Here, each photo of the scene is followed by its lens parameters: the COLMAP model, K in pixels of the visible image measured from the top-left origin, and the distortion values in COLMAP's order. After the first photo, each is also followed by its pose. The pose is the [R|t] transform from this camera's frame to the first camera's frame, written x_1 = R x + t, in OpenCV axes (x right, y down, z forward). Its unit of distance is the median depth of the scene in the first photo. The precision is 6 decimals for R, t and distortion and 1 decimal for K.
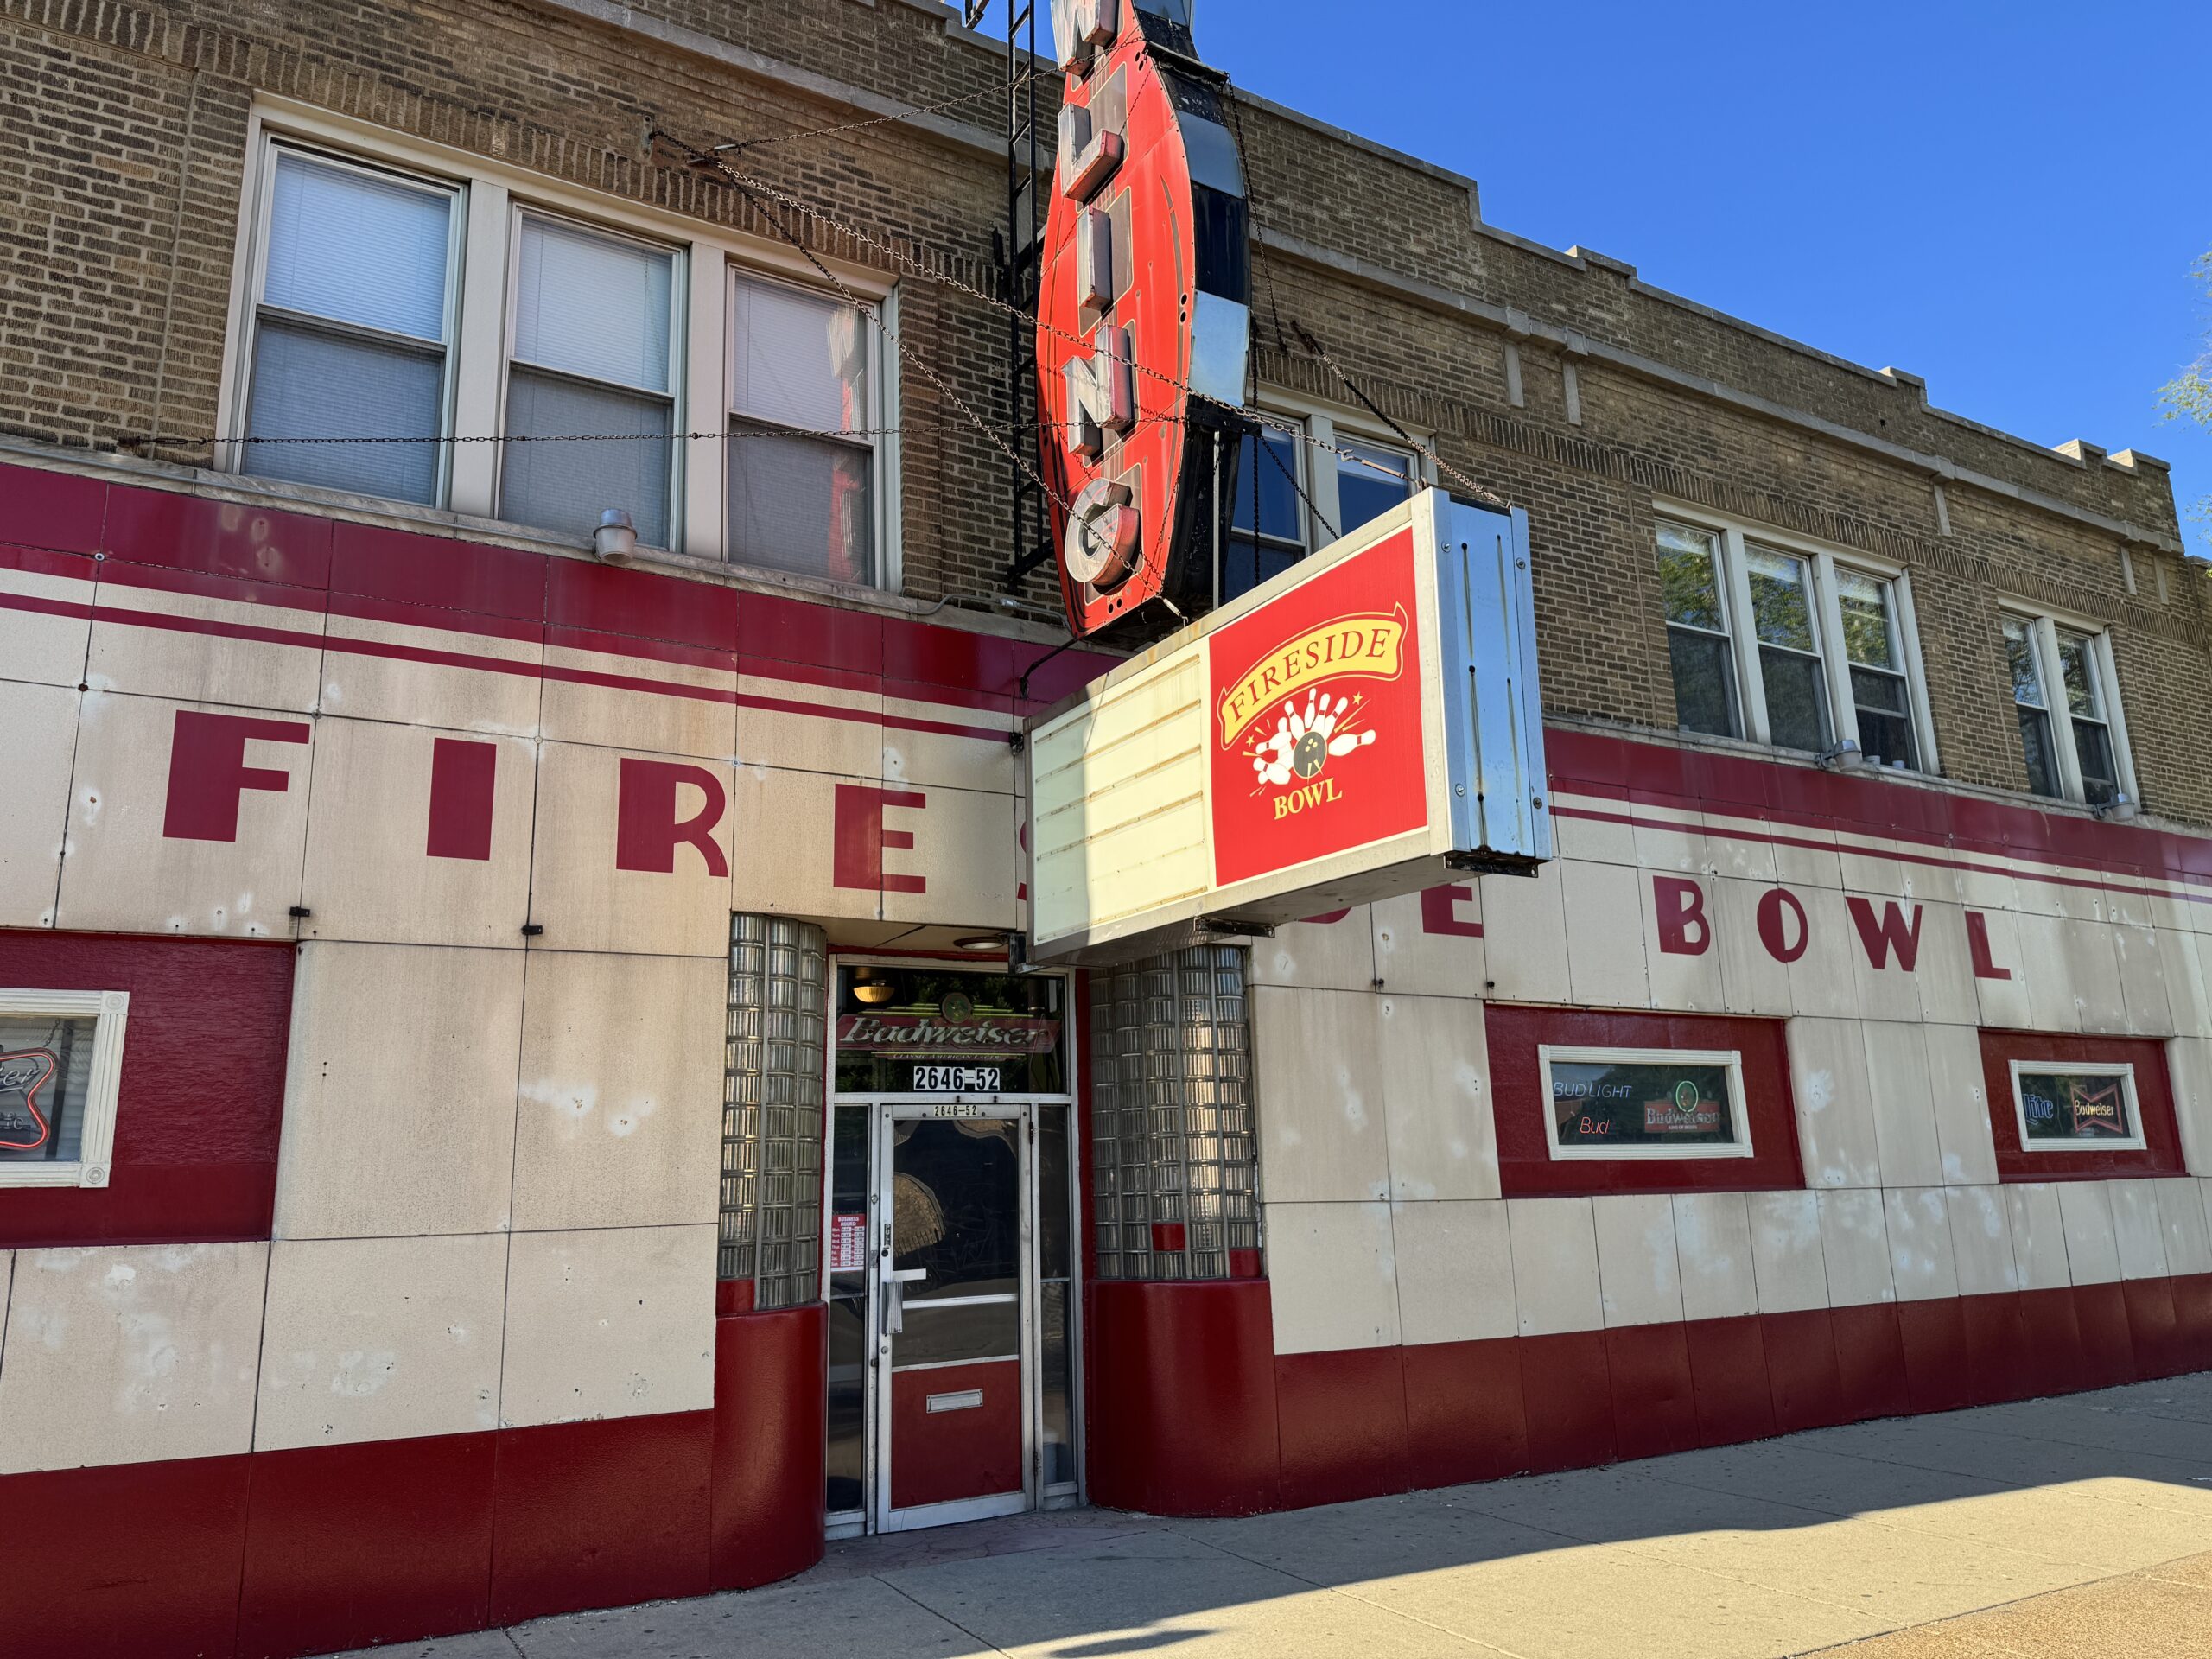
lens RADIAL K [[1534.3, 0, 1113.3], [0, 1534.3, 833.8], [0, 0, 1]] dist [0.061643, -0.070958]
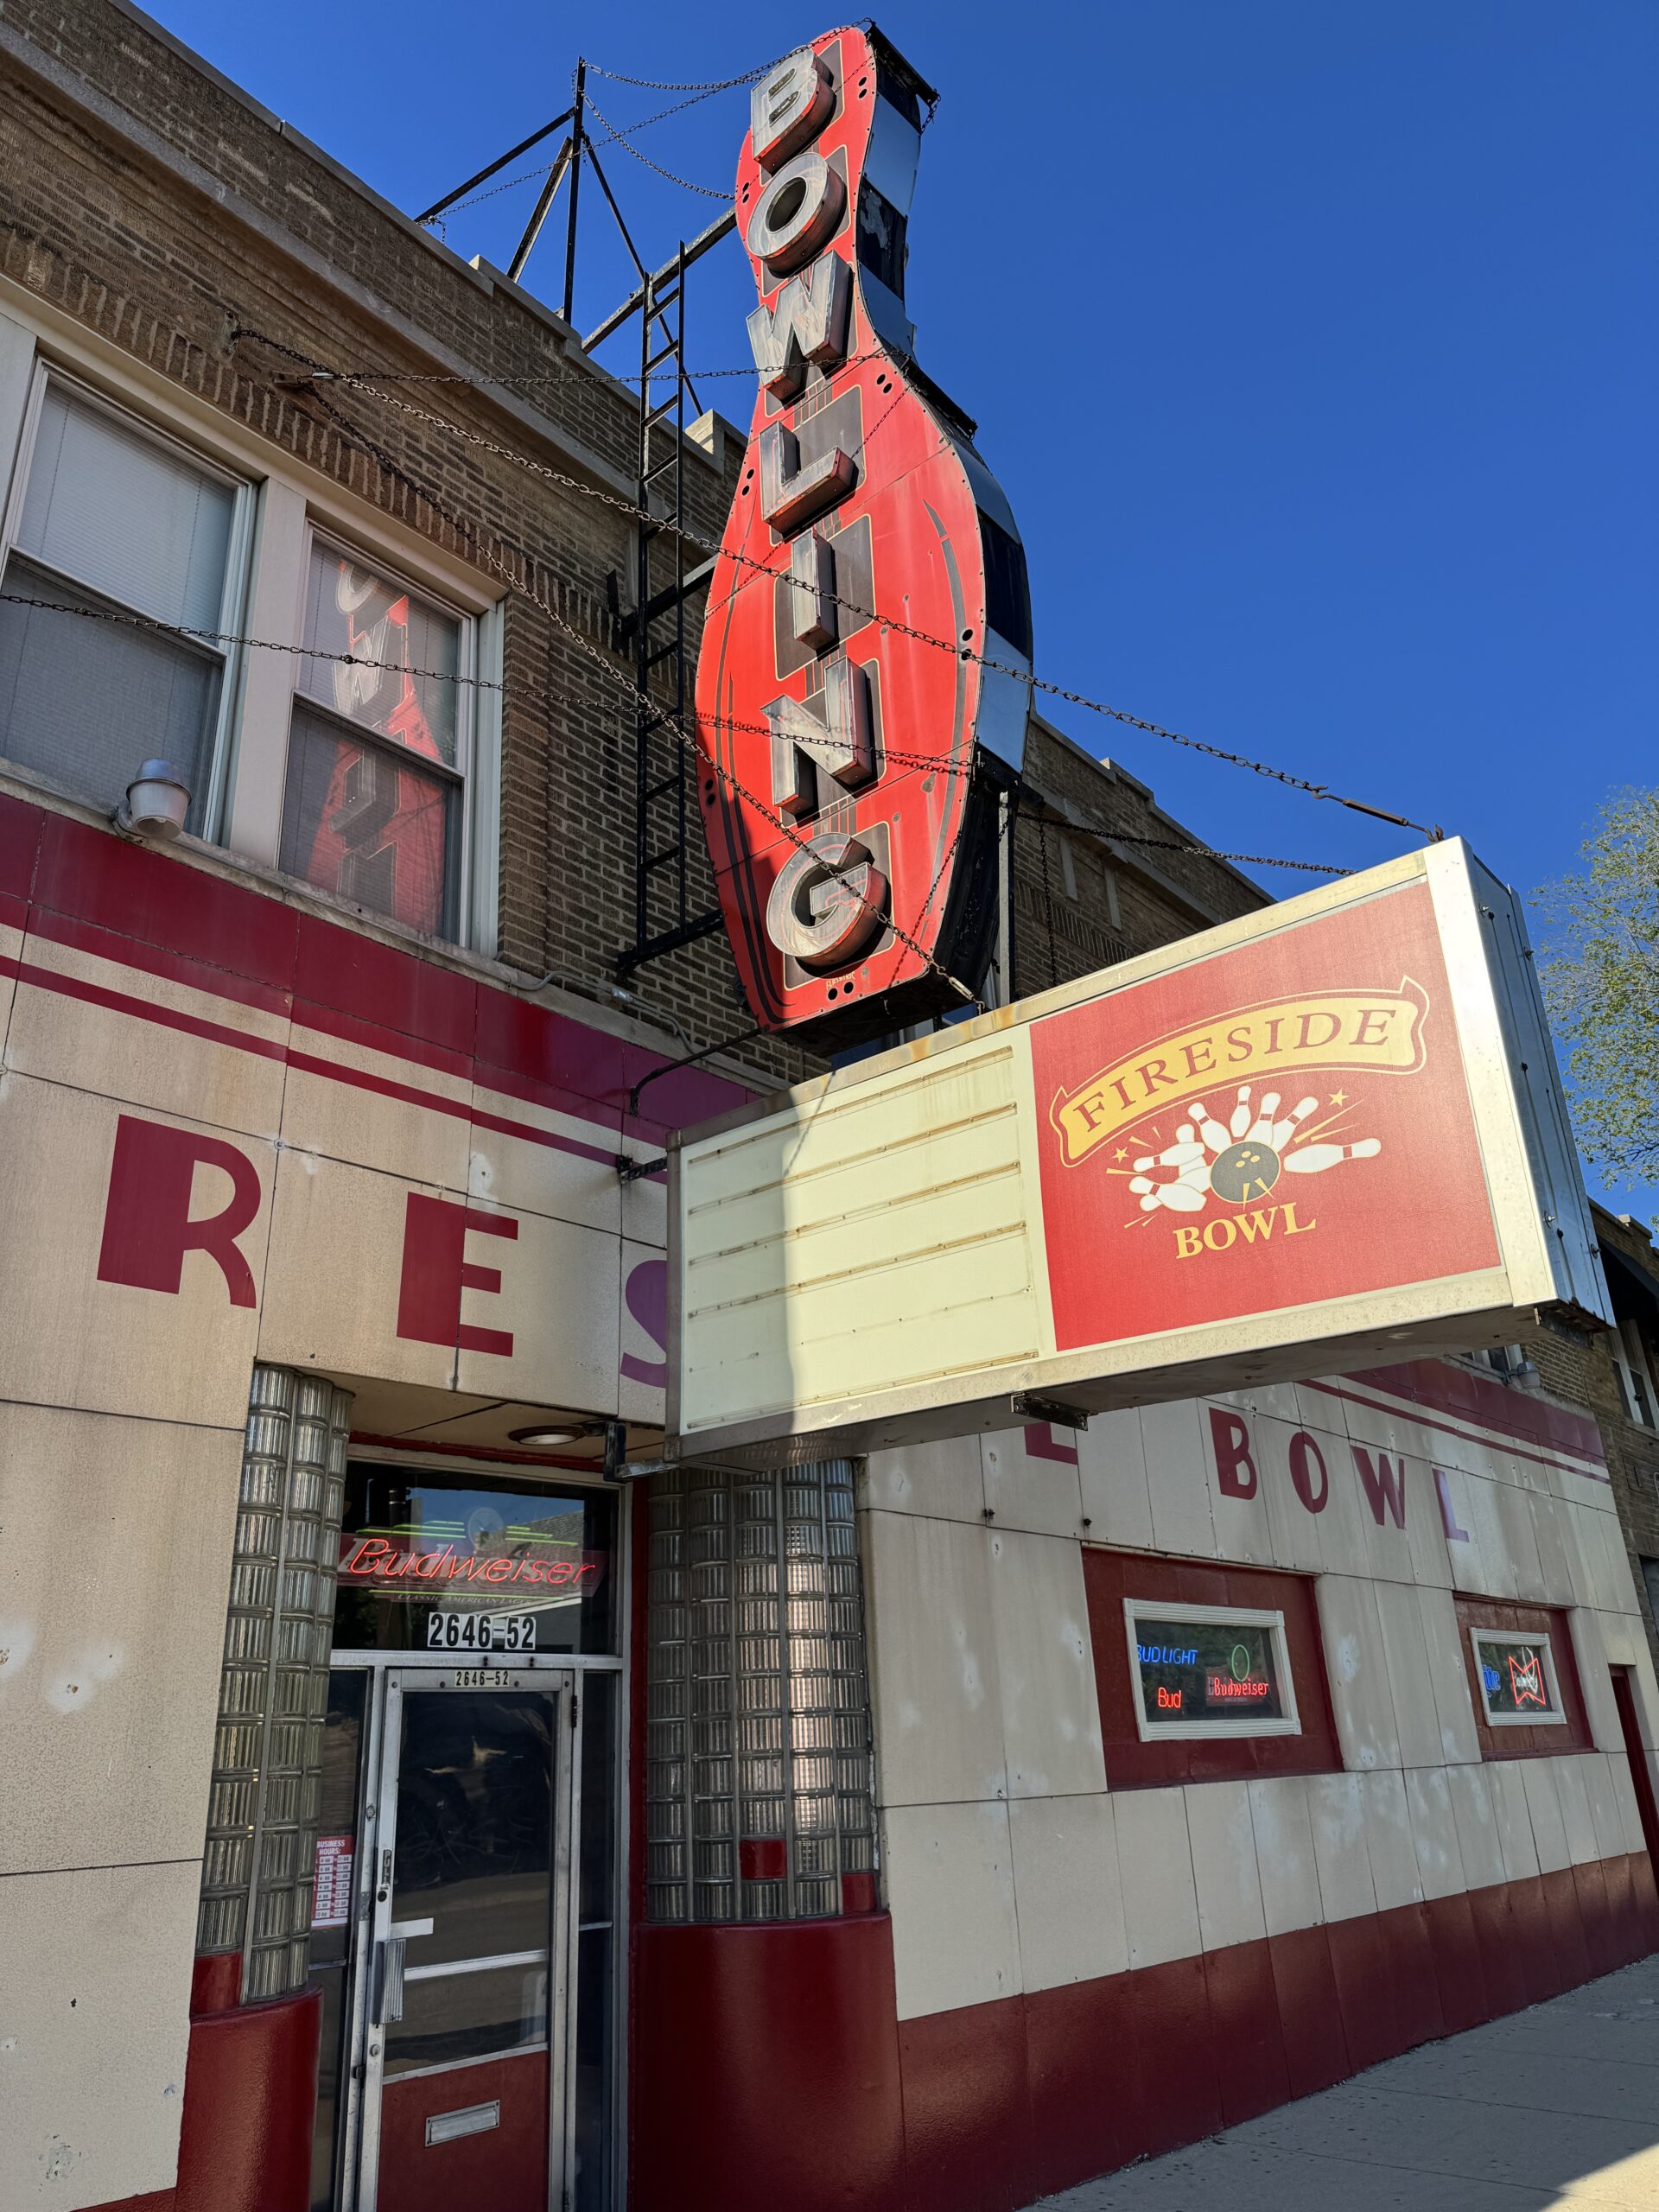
lens RADIAL K [[1534.3, 0, 816.4], [0, 1534.3, 1118.1], [0, 0, 1]] dist [0.061643, -0.070958]
pose [[0.949888, 0.110857, 0.292274, -0.217063], [-0.058921, 0.981740, -0.180874, 0.052656], [-0.306988, 0.154589, 0.939074, 0.266819]]
